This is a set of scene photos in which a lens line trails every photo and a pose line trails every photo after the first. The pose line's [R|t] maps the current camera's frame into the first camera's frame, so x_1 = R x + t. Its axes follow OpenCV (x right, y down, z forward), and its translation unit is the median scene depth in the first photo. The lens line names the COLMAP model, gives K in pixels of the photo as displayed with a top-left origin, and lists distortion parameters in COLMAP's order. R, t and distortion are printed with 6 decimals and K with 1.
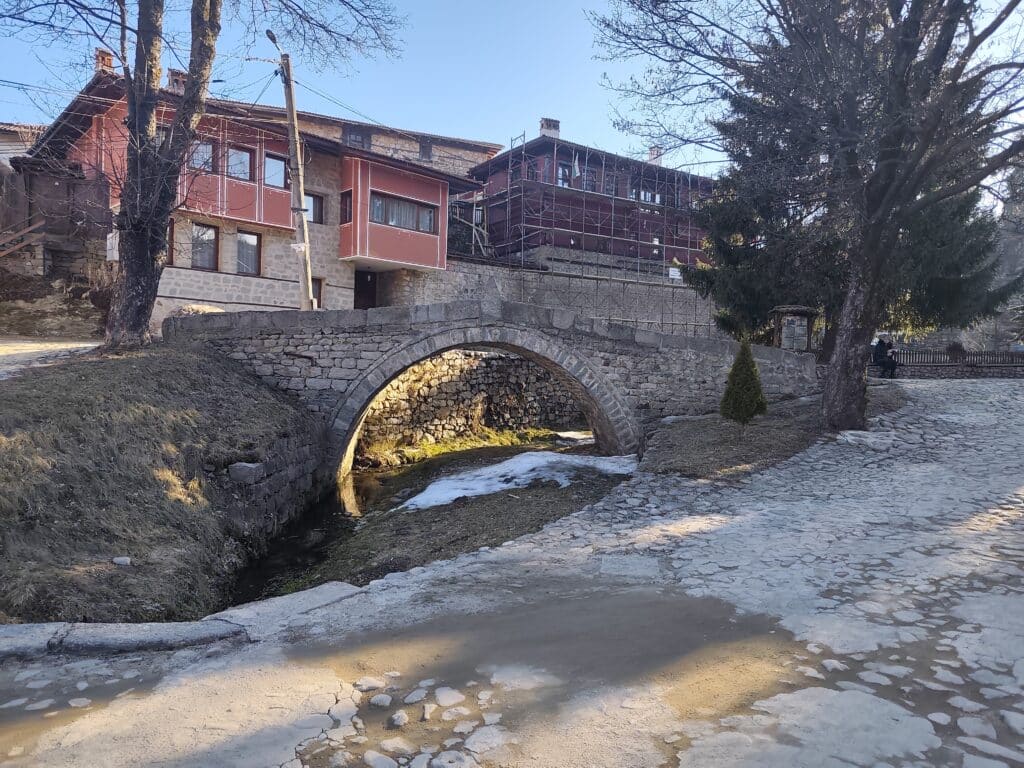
lens RADIAL K [[688.5, 0, 505.4], [0, 688.5, 383.1], [0, 0, 1]] dist [0.060177, -0.083759]
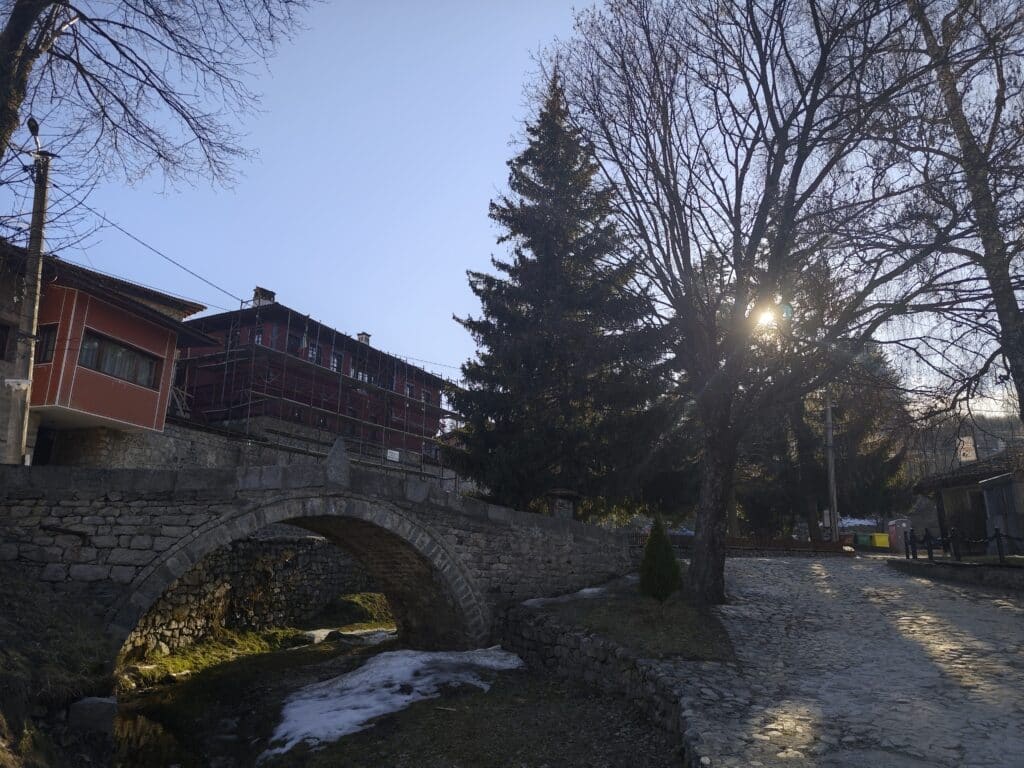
lens RADIAL K [[688.5, 0, 505.4], [0, 688.5, 383.1], [0, 0, 1]] dist [0.060177, -0.083759]
pose [[0.864348, 0.114274, 0.489738, -0.272187], [0.020041, 0.965239, -0.260598, 0.008099], [-0.502494, 0.235062, 0.832013, 0.156585]]
